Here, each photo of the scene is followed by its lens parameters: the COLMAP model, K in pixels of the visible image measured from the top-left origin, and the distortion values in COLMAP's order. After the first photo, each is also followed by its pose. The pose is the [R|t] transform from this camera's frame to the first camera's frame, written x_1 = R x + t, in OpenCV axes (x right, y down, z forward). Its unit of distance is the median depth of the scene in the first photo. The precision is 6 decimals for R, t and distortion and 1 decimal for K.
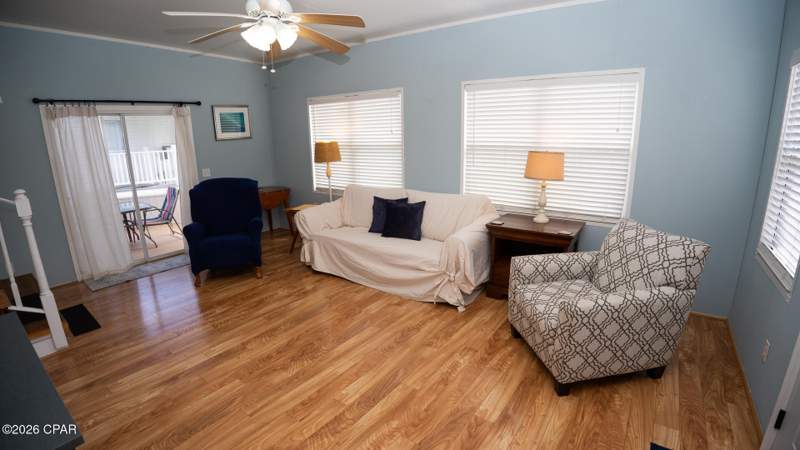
lens RADIAL K [[367.6, 0, 400.0], [0, 367.6, 225.0], [0, 0, 1]] dist [-0.071143, -0.000040]
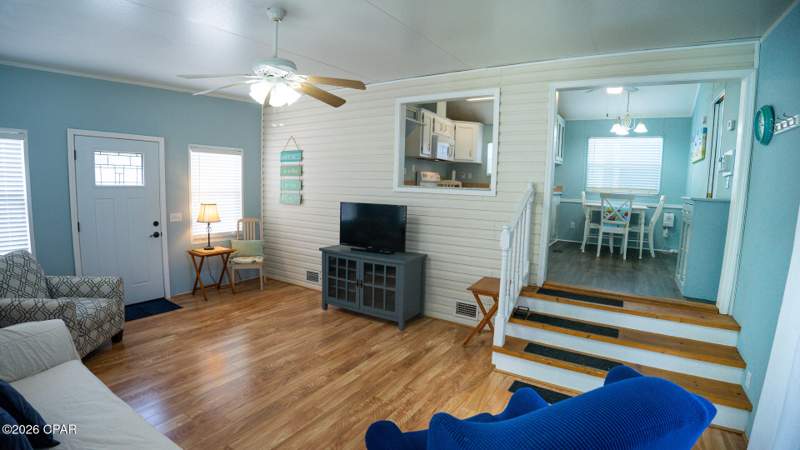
lens RADIAL K [[367.6, 0, 400.0], [0, 367.6, 225.0], [0, 0, 1]] dist [-0.071143, -0.000040]
pose [[-0.998009, 0.004496, -0.062918, -0.575148], [-0.017437, 0.938925, 0.343680, -0.463793], [0.060621, 0.344092, -0.936977, 1.856578]]
